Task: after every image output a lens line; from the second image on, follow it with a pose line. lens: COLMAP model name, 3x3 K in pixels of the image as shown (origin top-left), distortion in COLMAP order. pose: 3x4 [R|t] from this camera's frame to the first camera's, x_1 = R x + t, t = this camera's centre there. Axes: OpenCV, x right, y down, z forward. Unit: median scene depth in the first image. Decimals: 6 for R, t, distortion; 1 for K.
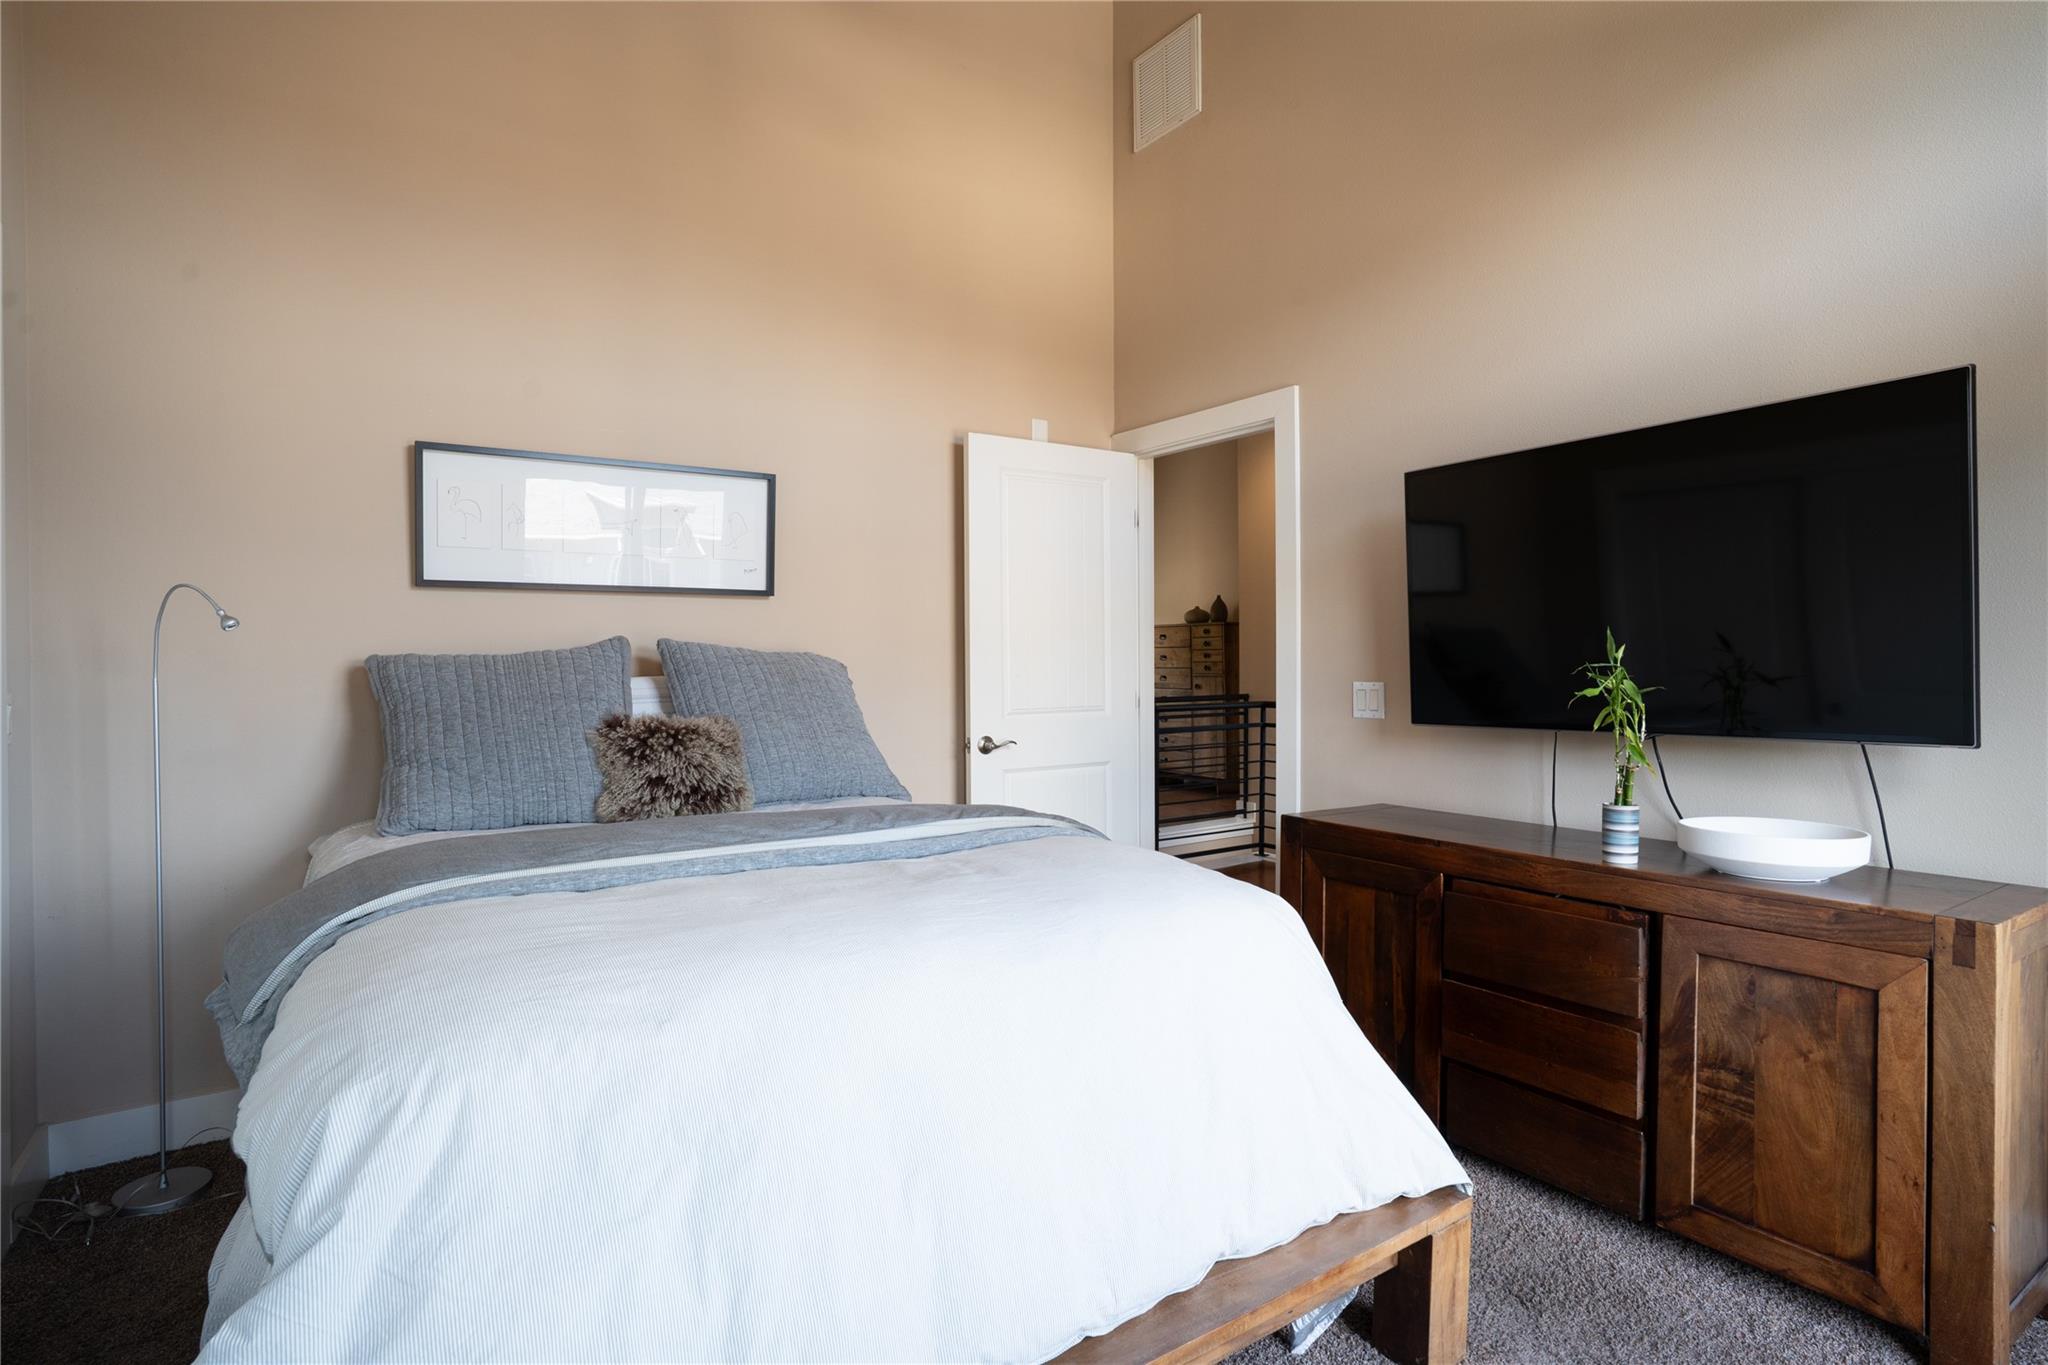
lens RADIAL K [[1065.9, 0, 1024.0], [0, 1065.9, 682.5], [0, 0, 1]] dist [-0.079808, 0.056667]
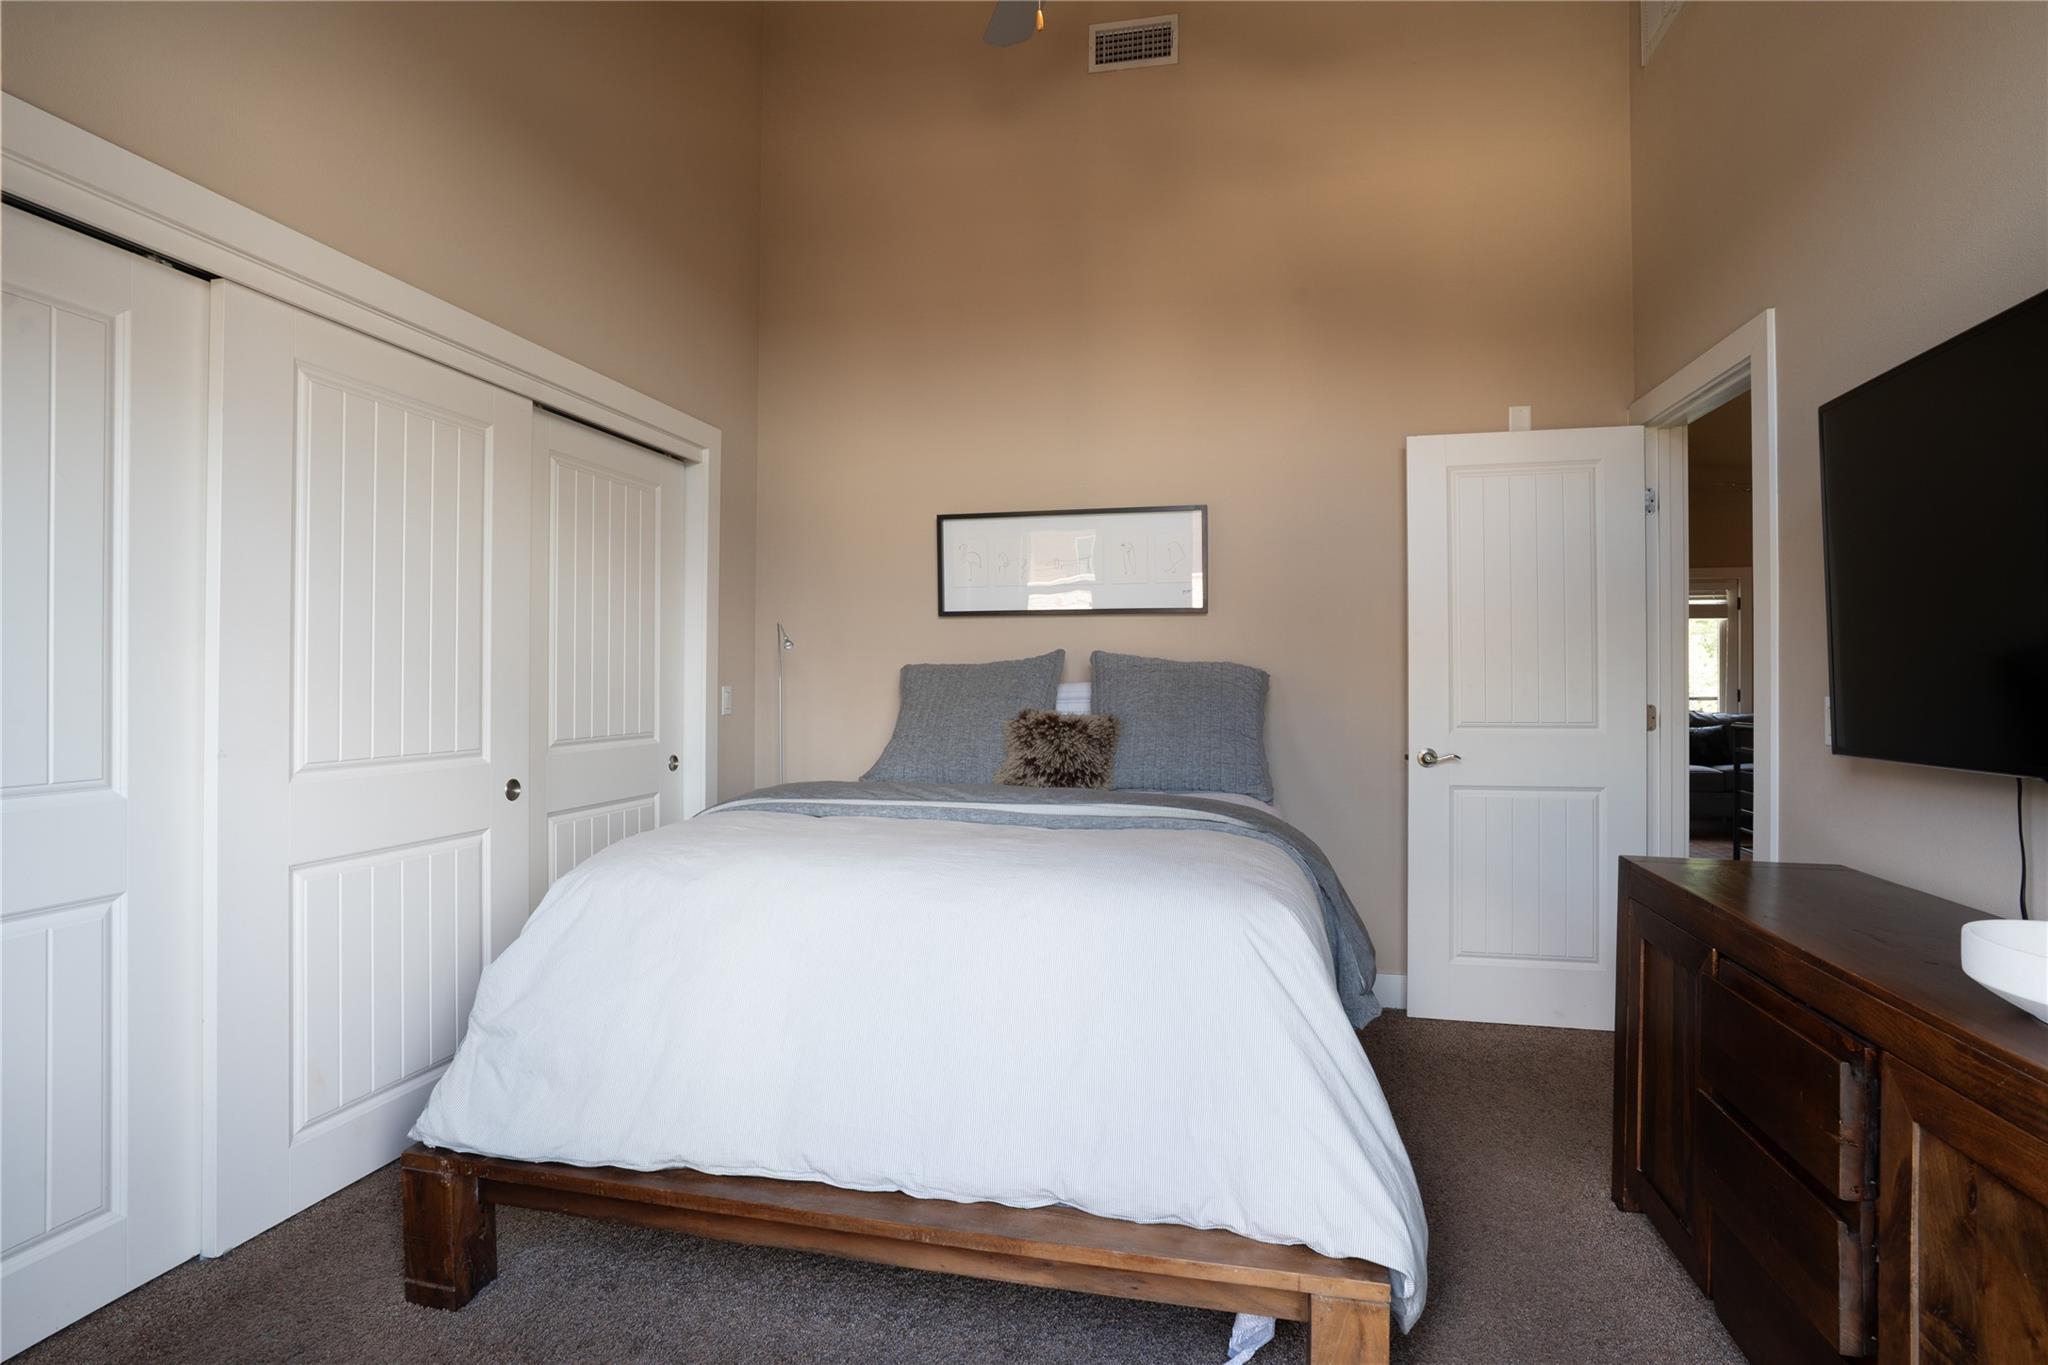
lens RADIAL K [[1043.4, 0, 1010.7], [0, 1043.4, 685.6], [0, 0, 1]] dist [-0.065112, 0.034562]
pose [[0.661718, 0.007734, -0.749713, 0.563421], [-0.018980, 0.999799, -0.006438, 0.009186], [0.749512, 0.018490, 0.661732, 0.136181]]
